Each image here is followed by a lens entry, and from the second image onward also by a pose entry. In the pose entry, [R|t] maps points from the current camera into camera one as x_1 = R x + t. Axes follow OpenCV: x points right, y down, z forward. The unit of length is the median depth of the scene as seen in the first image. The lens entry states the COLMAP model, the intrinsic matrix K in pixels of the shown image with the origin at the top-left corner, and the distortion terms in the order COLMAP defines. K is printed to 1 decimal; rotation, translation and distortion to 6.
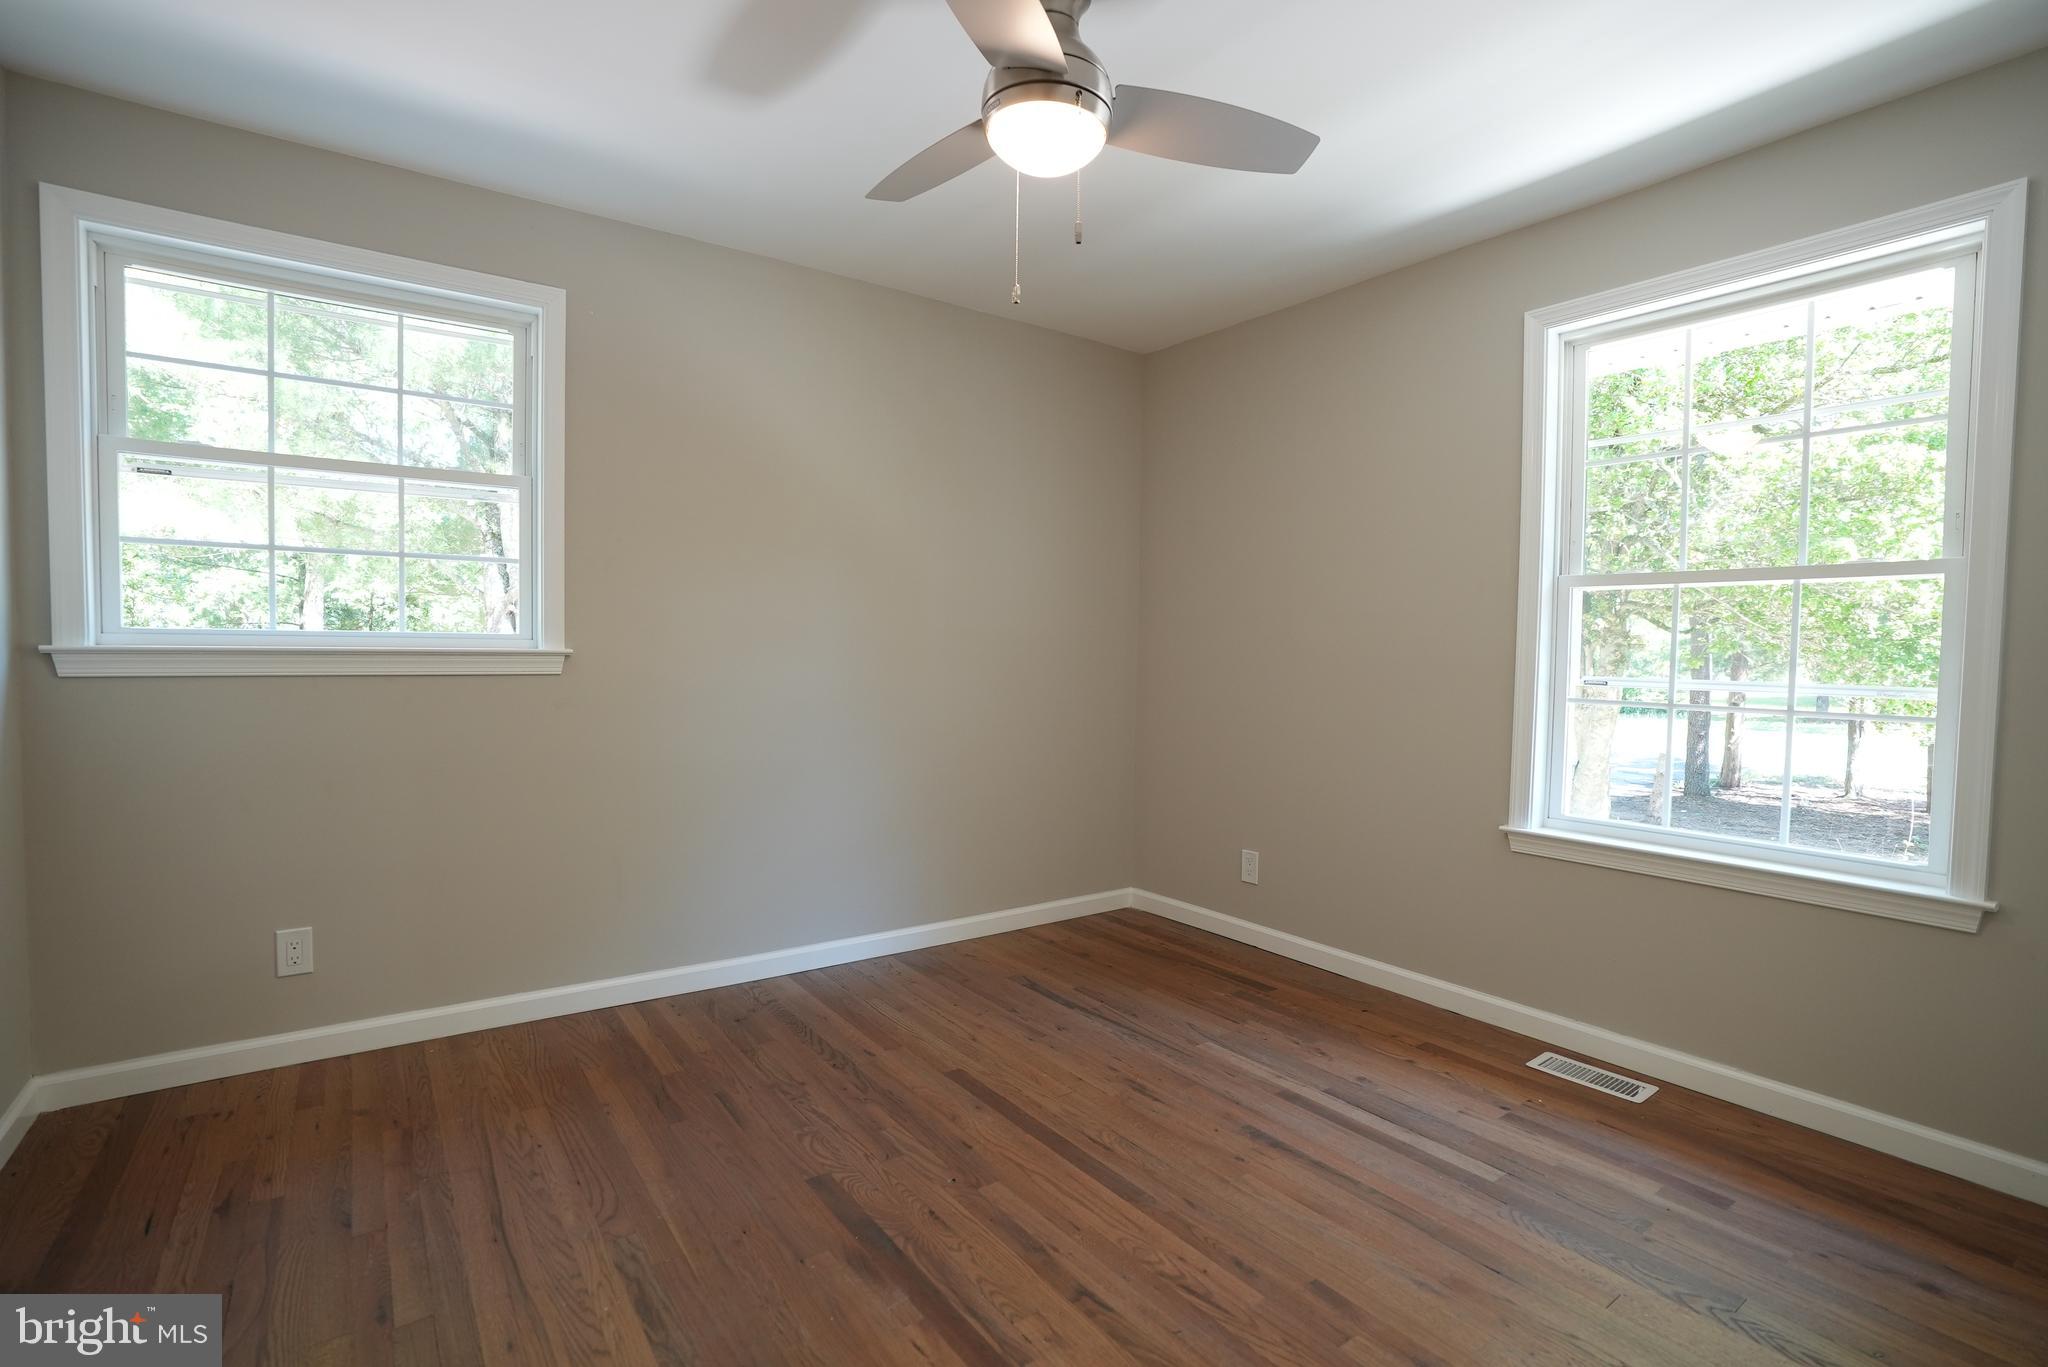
lens RADIAL K [[951.4, 0, 1011.6], [0, 951.4, 687.0], [0, 0, 1]] dist [-0.075475, 0.031196]
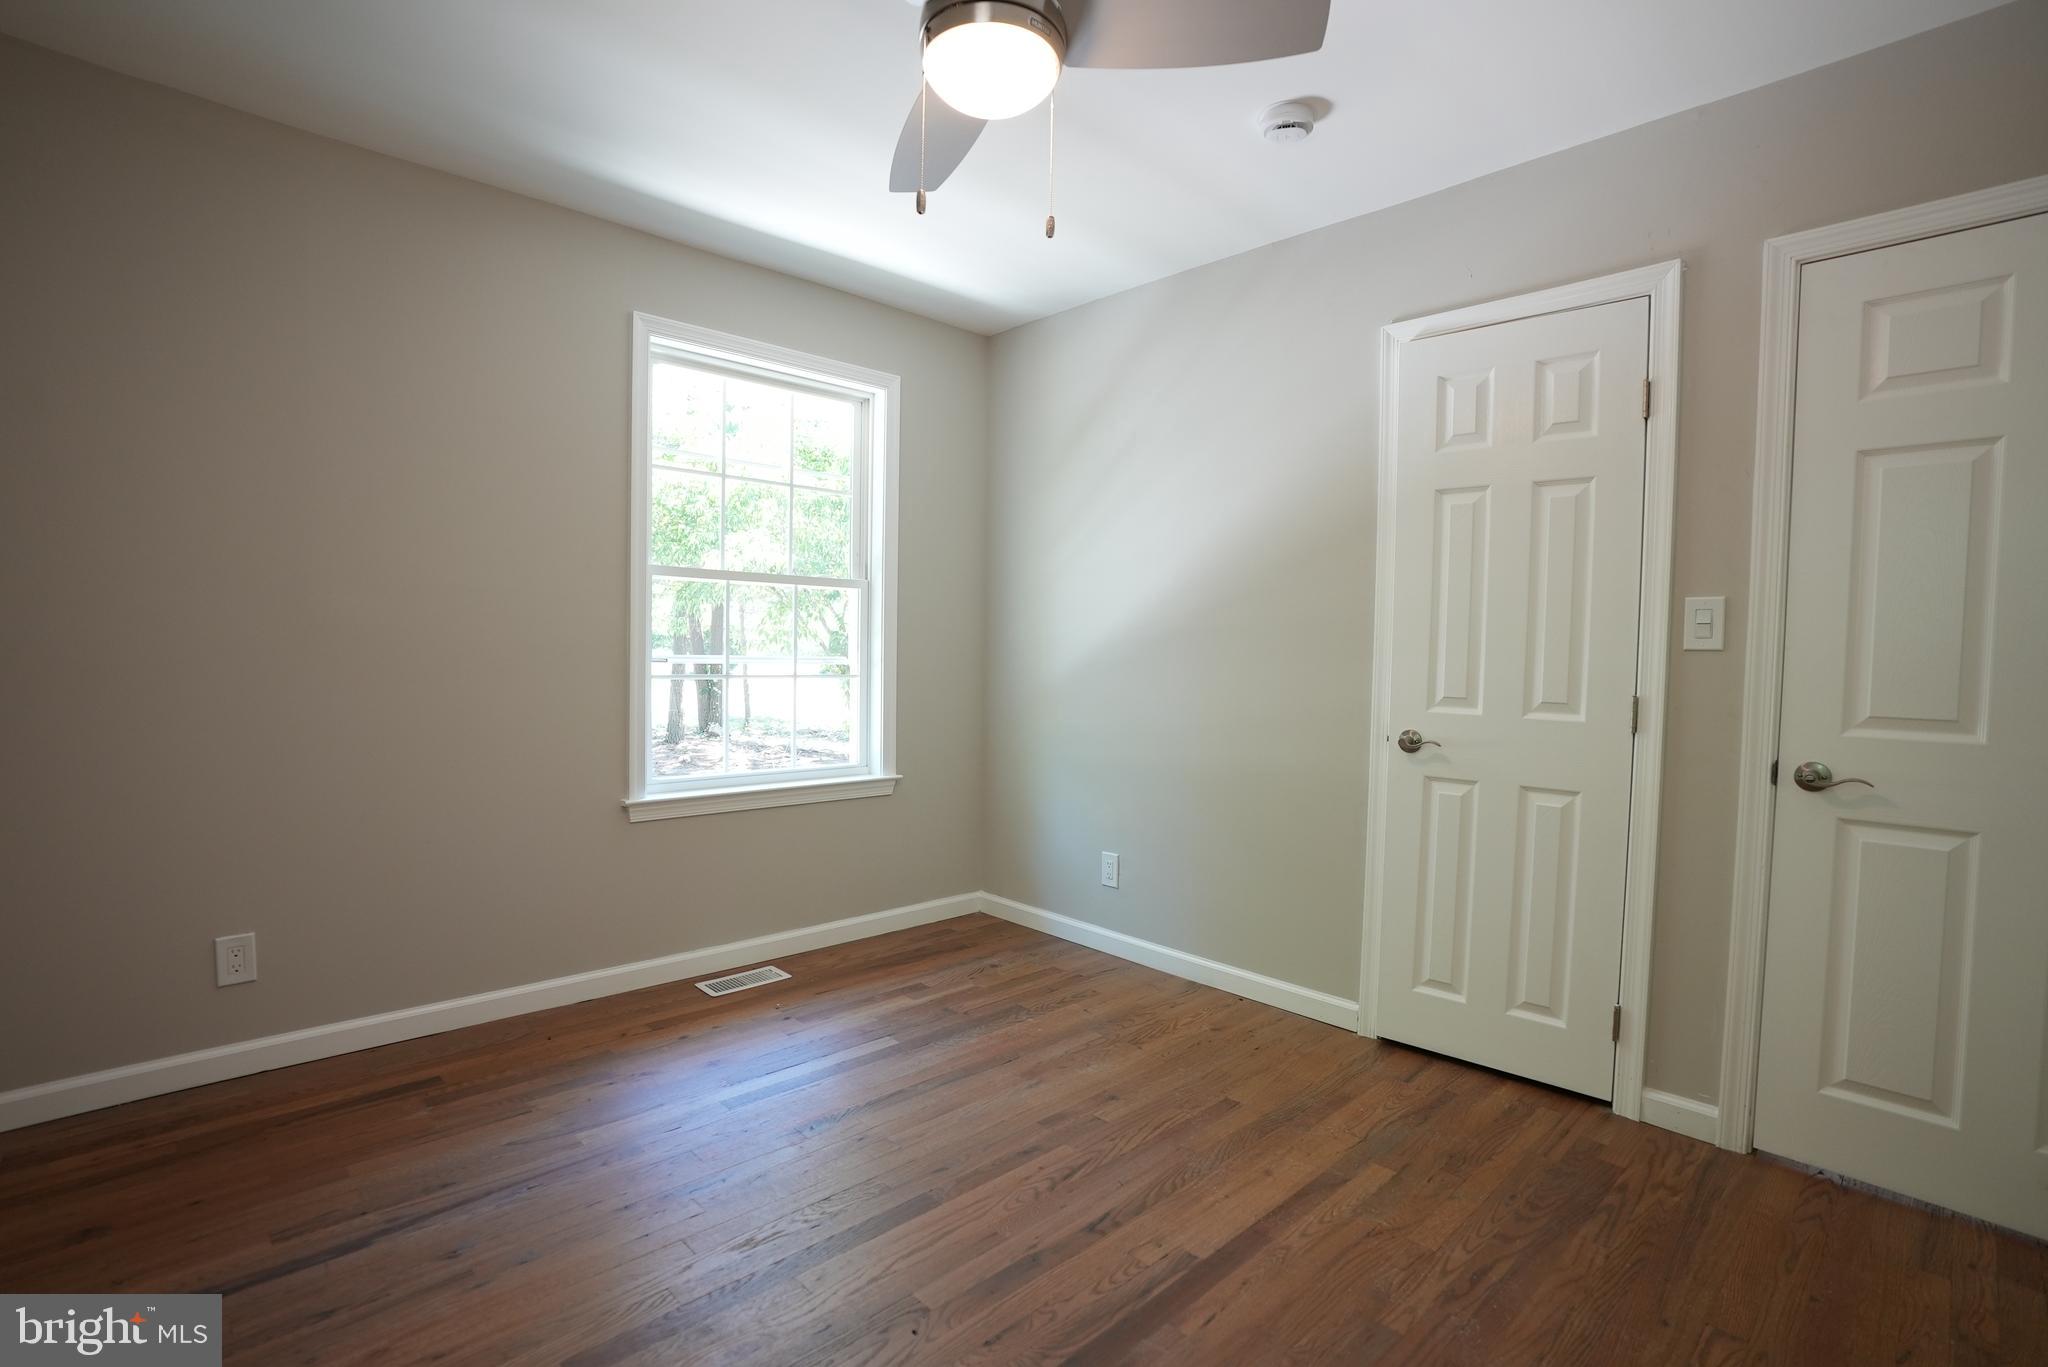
lens RADIAL K [[951.4, 0, 1011.6], [0, 951.4, 687.0], [0, 0, 1]] dist [-0.075475, 0.031196]
pose [[-0.135700, -0.058507, 0.989021, -0.655630], [0.019186, 0.997912, 0.061665, -0.038980], [-0.990564, 0.027343, -0.134295, 0.832114]]
